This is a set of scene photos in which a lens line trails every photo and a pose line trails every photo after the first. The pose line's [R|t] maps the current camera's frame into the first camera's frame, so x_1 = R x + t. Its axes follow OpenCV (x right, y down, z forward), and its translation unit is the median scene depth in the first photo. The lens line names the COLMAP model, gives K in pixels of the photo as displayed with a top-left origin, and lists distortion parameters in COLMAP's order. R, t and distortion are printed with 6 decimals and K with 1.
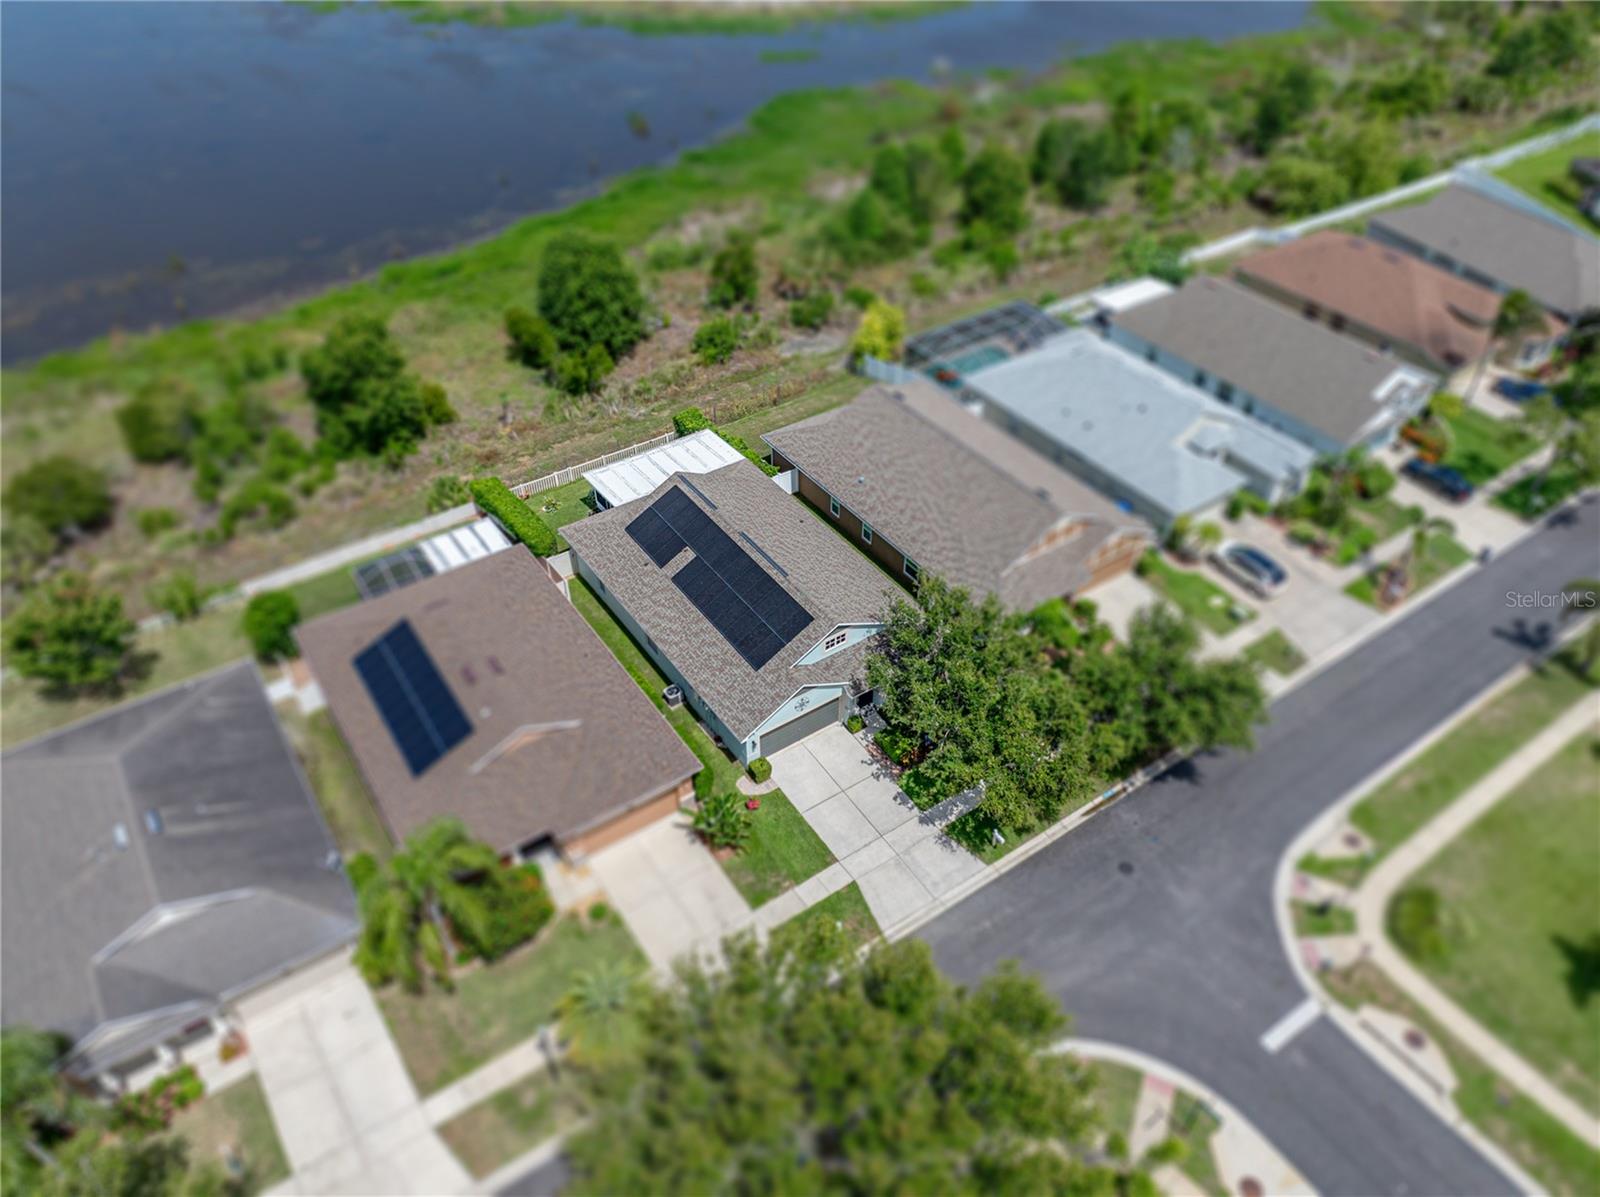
lens RADIAL K [[1134.9, 0, 811.4], [0, 1134.9, 599.6], [0, 0, 1]] dist [-0.043238, 0.014368]
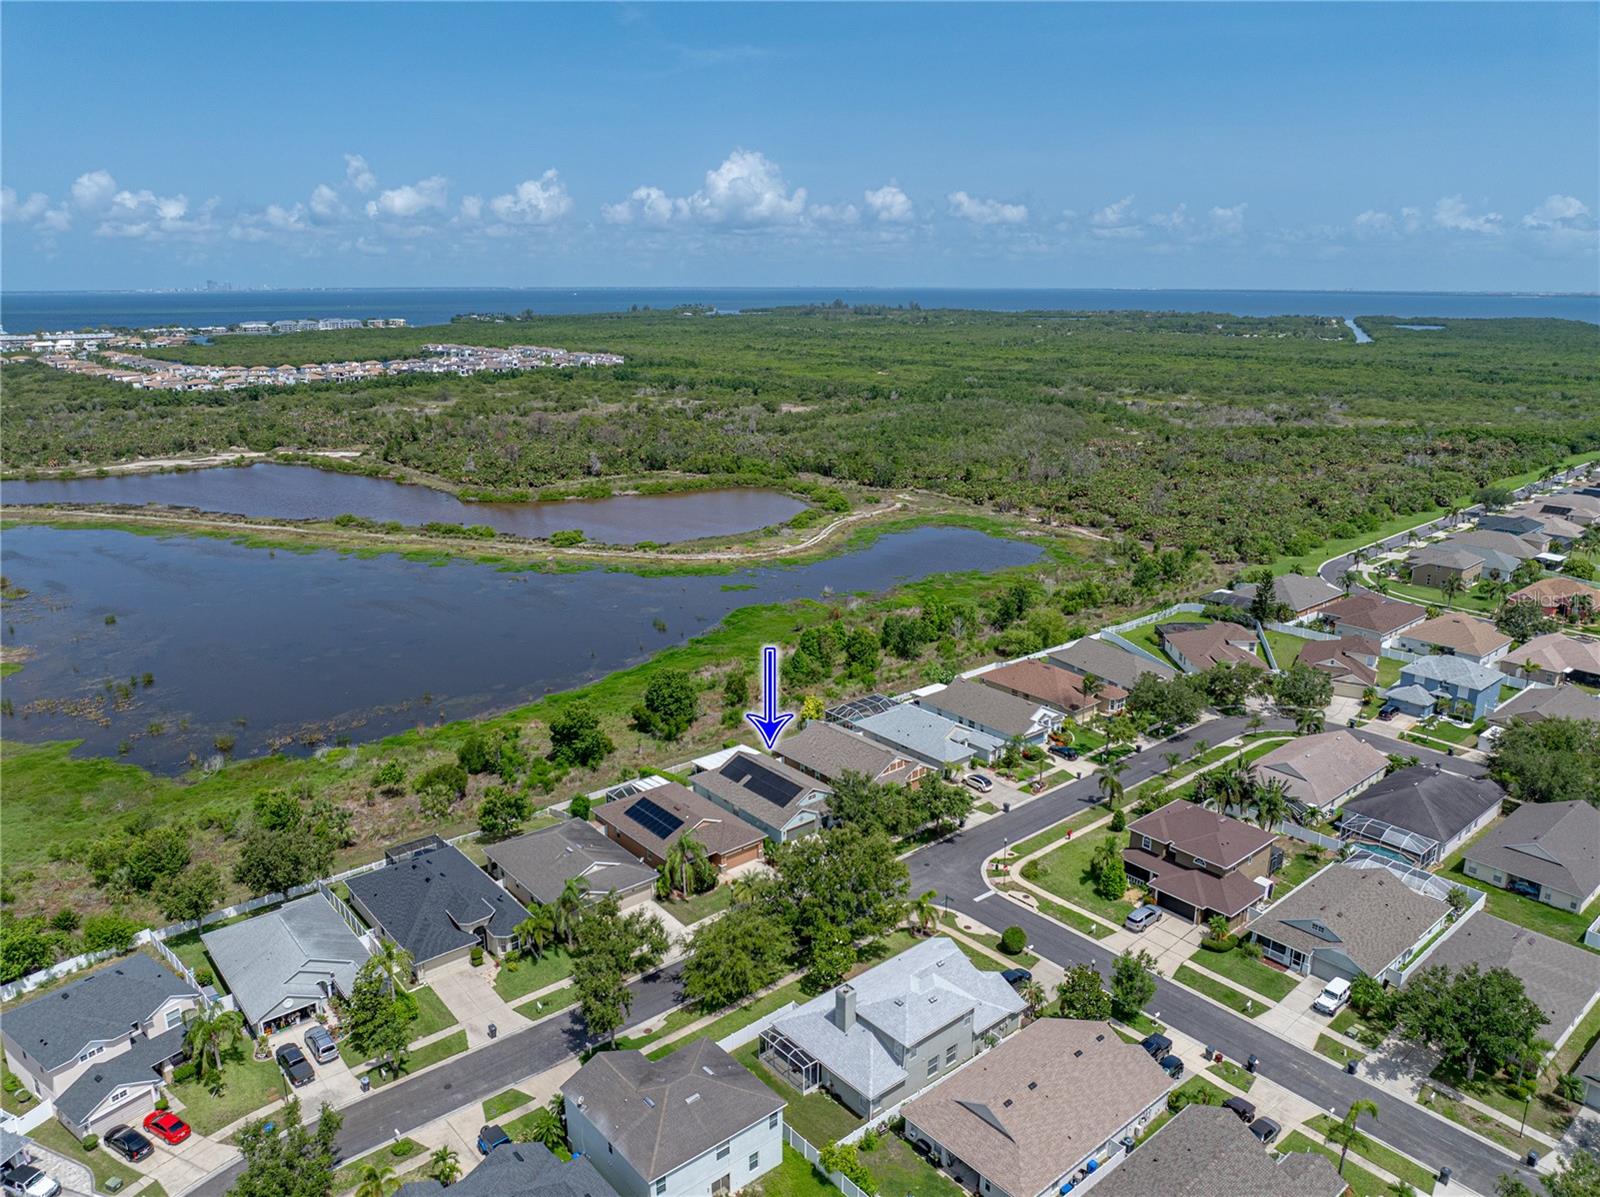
lens RADIAL K [[1134.9, 0, 806.5], [0, 1134.9, 599.7], [0, 0, 1]] dist [-0.043238, 0.014368]
pose [[0.995093, -0.025373, 0.095631, -0.182040], [0.062991, 0.907828, -0.414584, 0.560161], [-0.076298, 0.418574, 0.904972, -1.232774]]
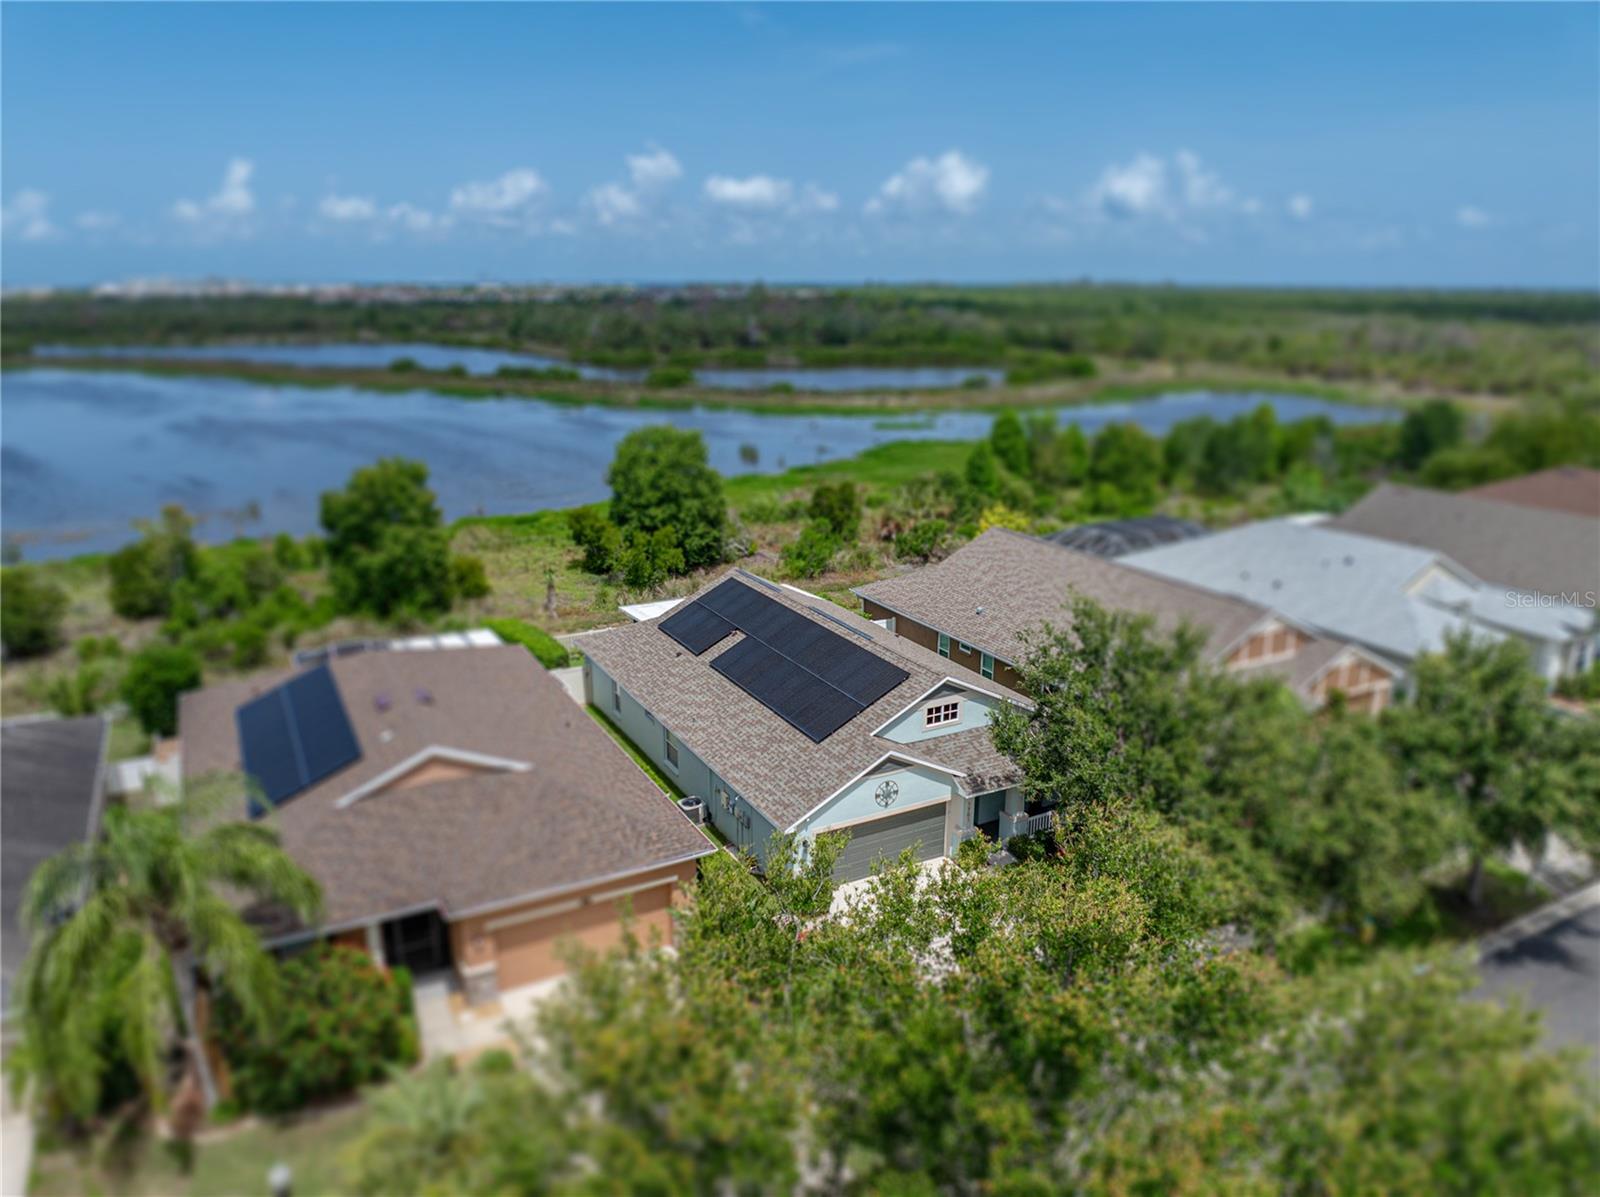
lens RADIAL K [[1134.9, 0, 804.3], [0, 1134.9, 597.0], [0, 0, 1]] dist [-0.043238, 0.014368]
pose [[0.994051, 0.031405, -0.104291, 0.006568], [-0.072168, 0.907084, -0.414717, 0.200387], [0.081577, 0.419776, 0.903954, 0.299402]]
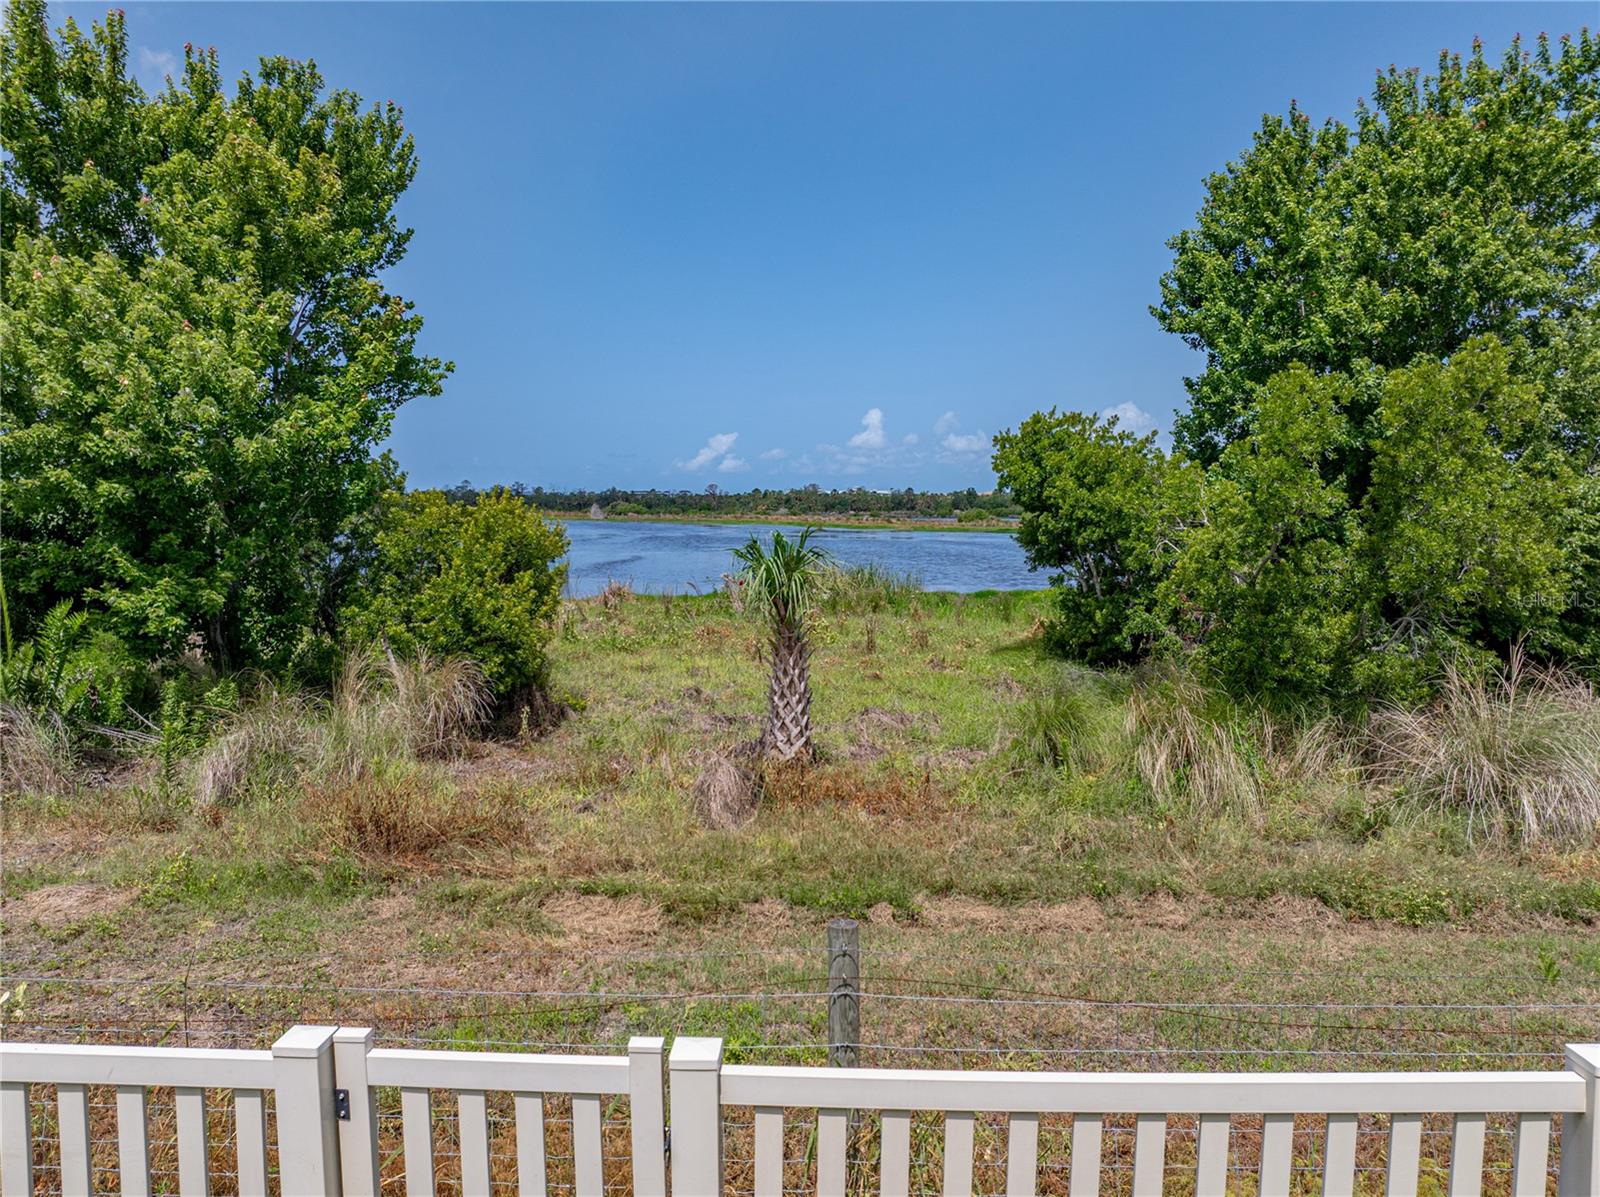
lens RADIAL K [[1134.9, 0, 799.9], [0, 1134.9, 597.4], [0, 0, 1]] dist [-0.043238, 0.014368]
pose [[0.813773, 0.046247, -0.579340, -0.207412], [-0.379695, 0.796991, -0.469719, -0.119904], [0.440006, 0.602217, 0.666130, 1.041231]]
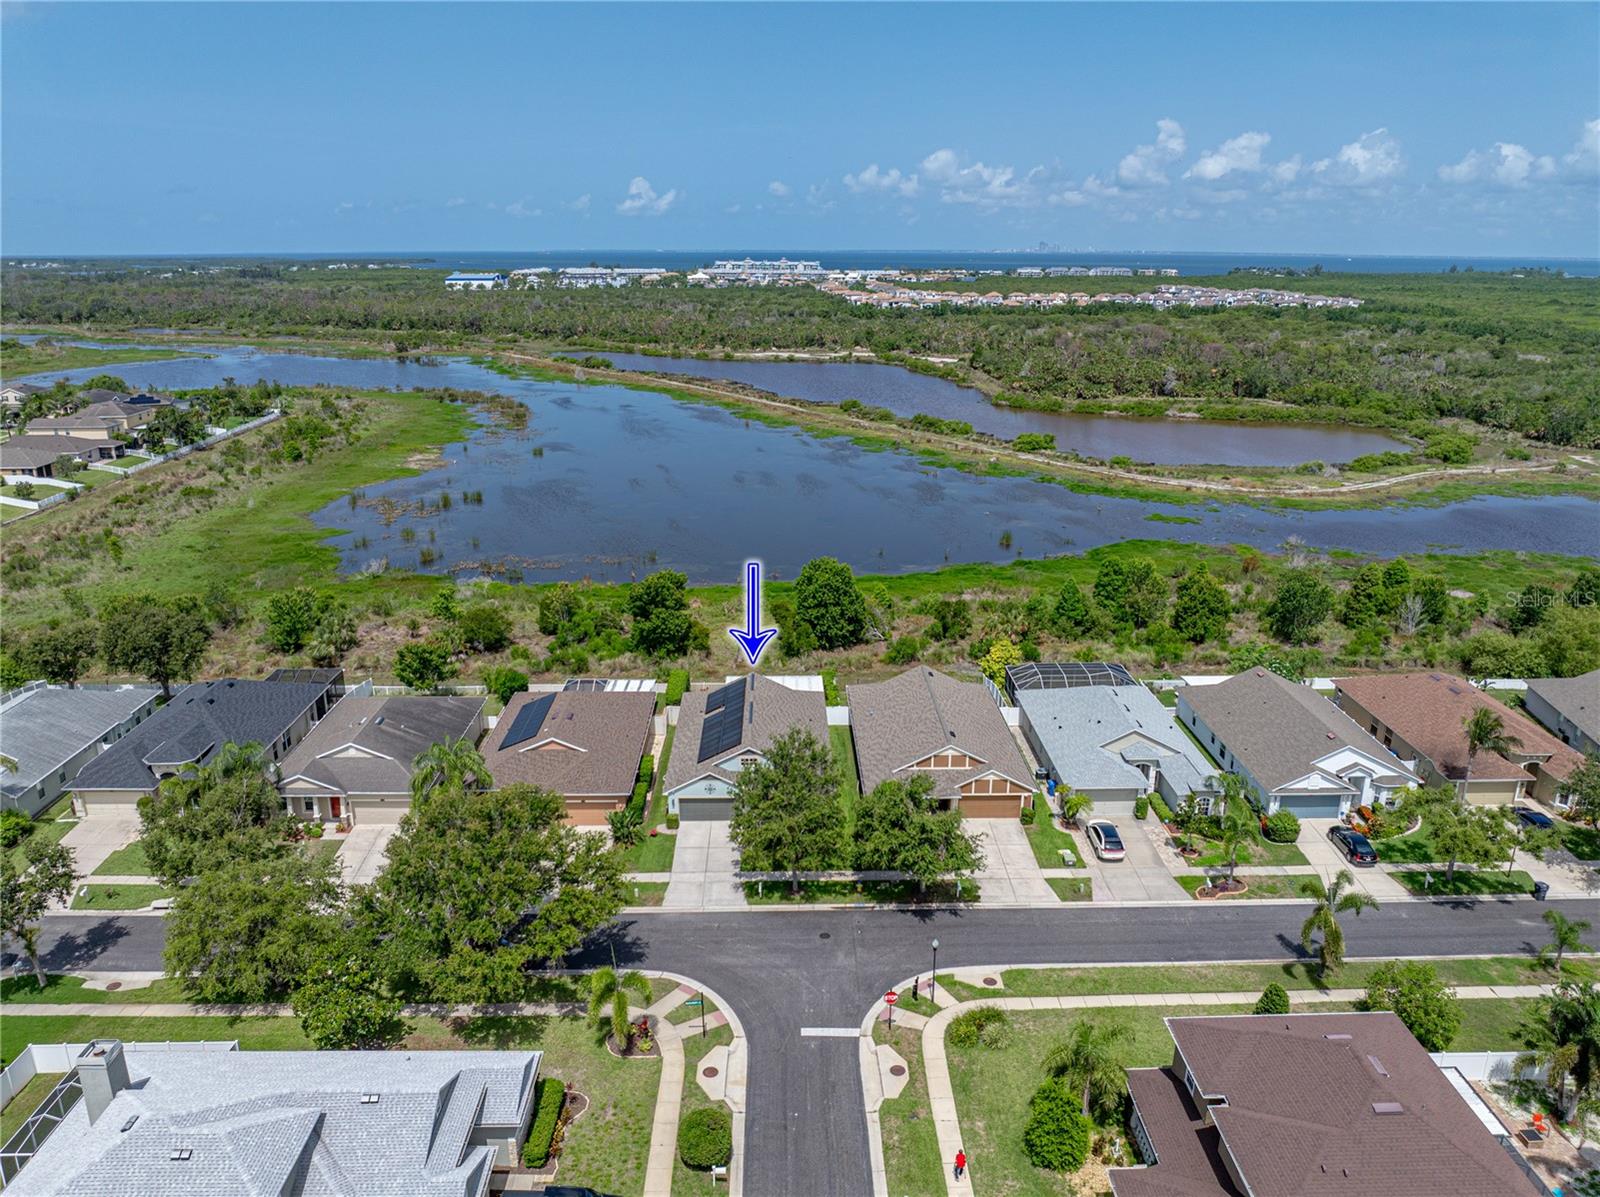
lens RADIAL K [[1134.9, 0, 792.1], [0, 1134.9, 605.7], [0, 0, 1]] dist [-0.043238, 0.014368]
pose [[0.831169, 0.169562, -0.529534, 0.680467], [-0.361559, 0.888344, -0.283056, 0.210287], [0.422413, 0.426725, 0.799671, -0.243472]]
